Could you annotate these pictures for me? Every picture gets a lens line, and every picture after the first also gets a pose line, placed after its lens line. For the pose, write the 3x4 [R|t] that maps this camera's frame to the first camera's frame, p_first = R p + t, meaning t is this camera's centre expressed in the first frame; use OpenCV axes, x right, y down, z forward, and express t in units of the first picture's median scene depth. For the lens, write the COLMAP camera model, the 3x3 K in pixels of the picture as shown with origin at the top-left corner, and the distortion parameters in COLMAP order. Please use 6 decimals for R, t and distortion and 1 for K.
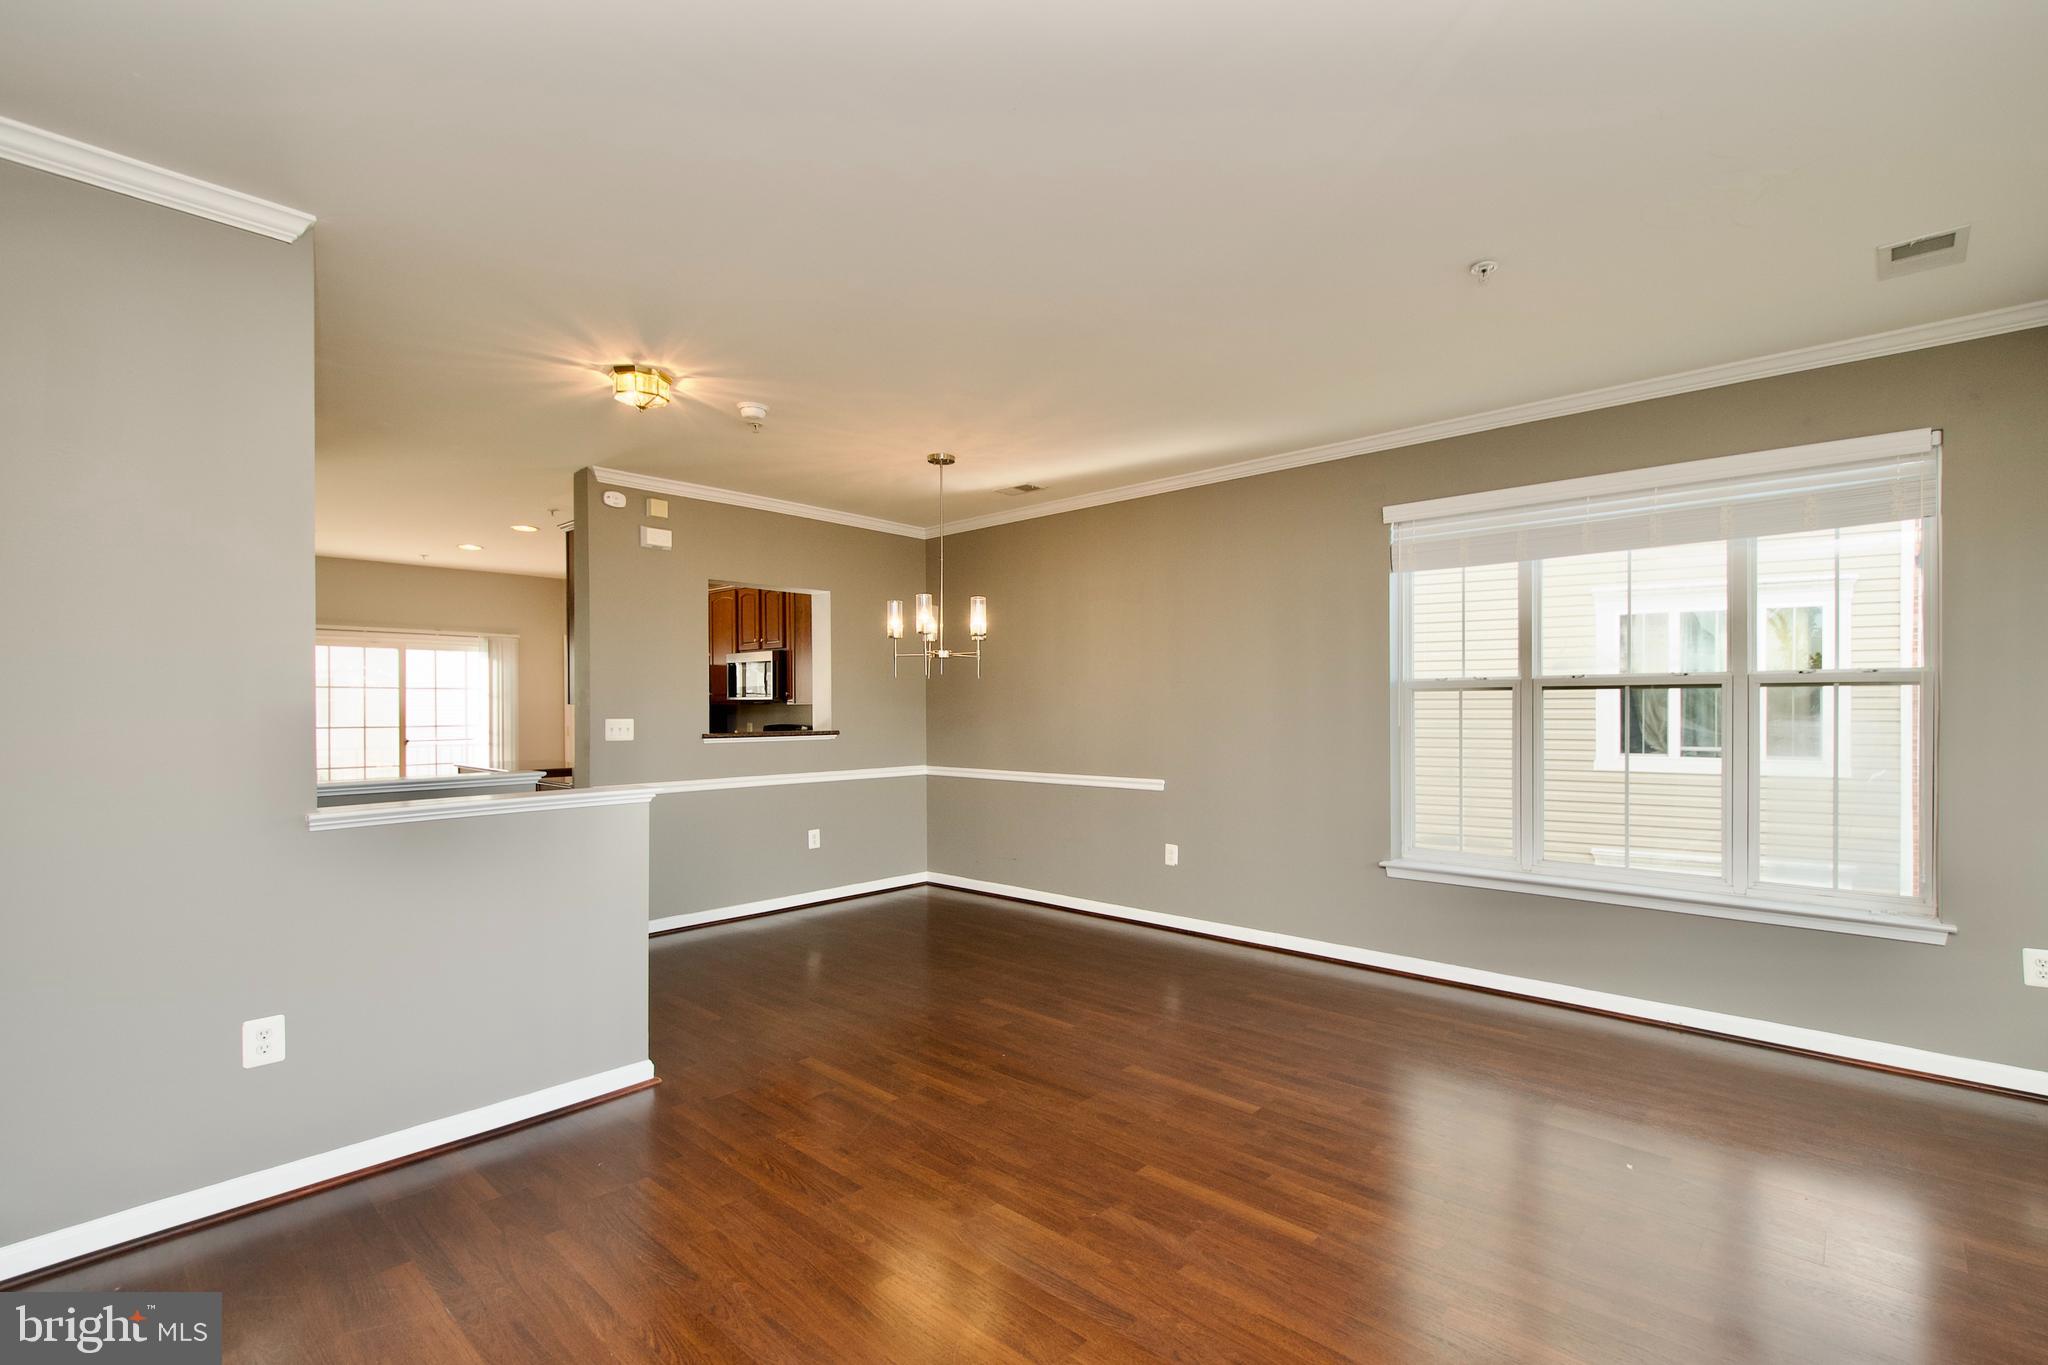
lens RADIAL K [[912.1, 0, 1038.8], [0, 912.1, 712.9], [0, 0, 1]] dist [0.013268, -0.008533]
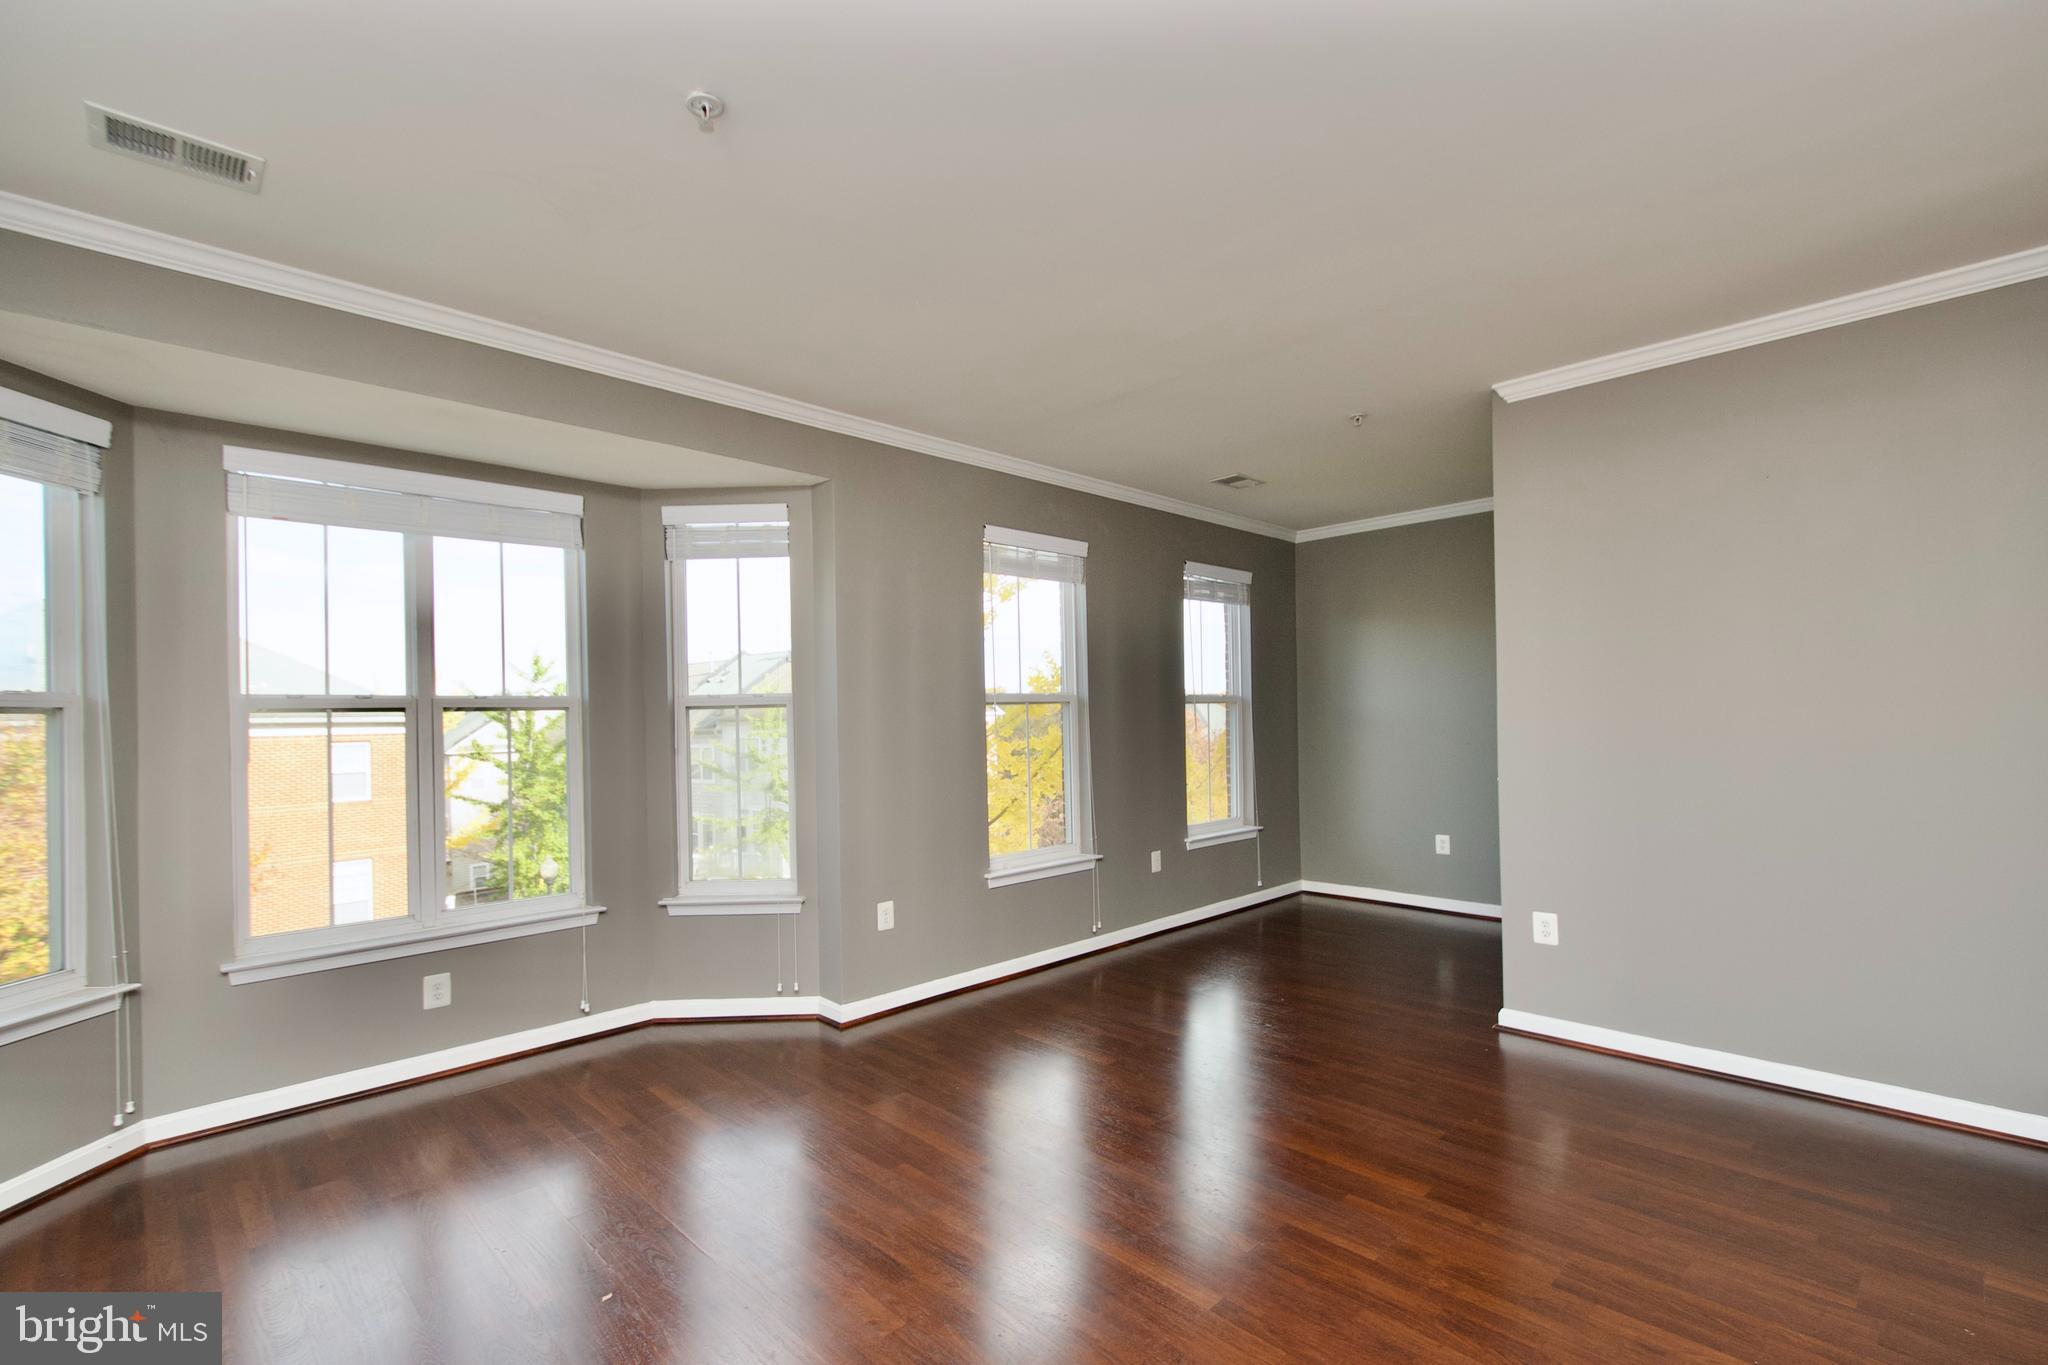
lens RADIAL K [[912.1, 0, 1038.8], [0, 912.1, 712.9], [0, 0, 1]] dist [0.013268, -0.008533]
pose [[-0.998279, 0.017578, 0.055943, 0.089624], [0.017881, 0.999828, 0.004920, -0.006722], [-0.055847, 0.005912, -0.998422, 0.758810]]
